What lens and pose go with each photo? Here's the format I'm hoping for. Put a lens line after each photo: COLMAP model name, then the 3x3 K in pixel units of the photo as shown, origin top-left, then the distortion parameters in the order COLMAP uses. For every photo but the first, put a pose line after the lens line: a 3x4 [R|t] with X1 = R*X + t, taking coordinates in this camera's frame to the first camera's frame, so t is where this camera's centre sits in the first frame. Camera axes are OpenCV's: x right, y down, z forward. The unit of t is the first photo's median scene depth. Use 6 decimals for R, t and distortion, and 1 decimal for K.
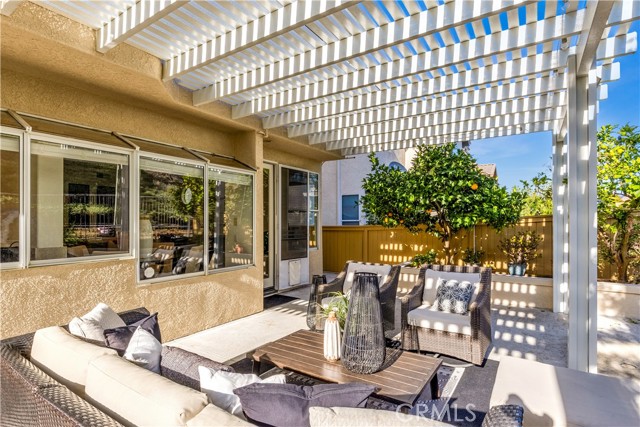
lens RADIAL K [[325.3, 0, 320.6], [0, 325.3, 220.8], [0, 0, 1]] dist [0.003059, 0.000258]
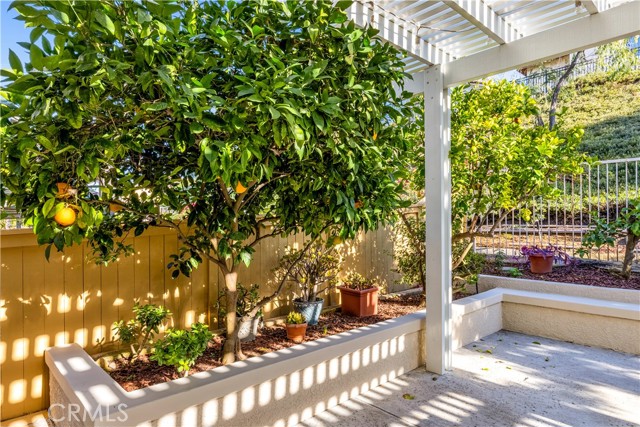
lens RADIAL K [[391.6, 0, 320.0], [0, 391.6, 213.5], [0, 0, 1]] dist [-0.004173, -0.000997]
pose [[0.218951, 0.018825, 0.975554, -0.014495], [-0.003450, 0.999823, -0.018519, 0.007135], [-0.975730, 0.000689, 0.218977, 0.944373]]
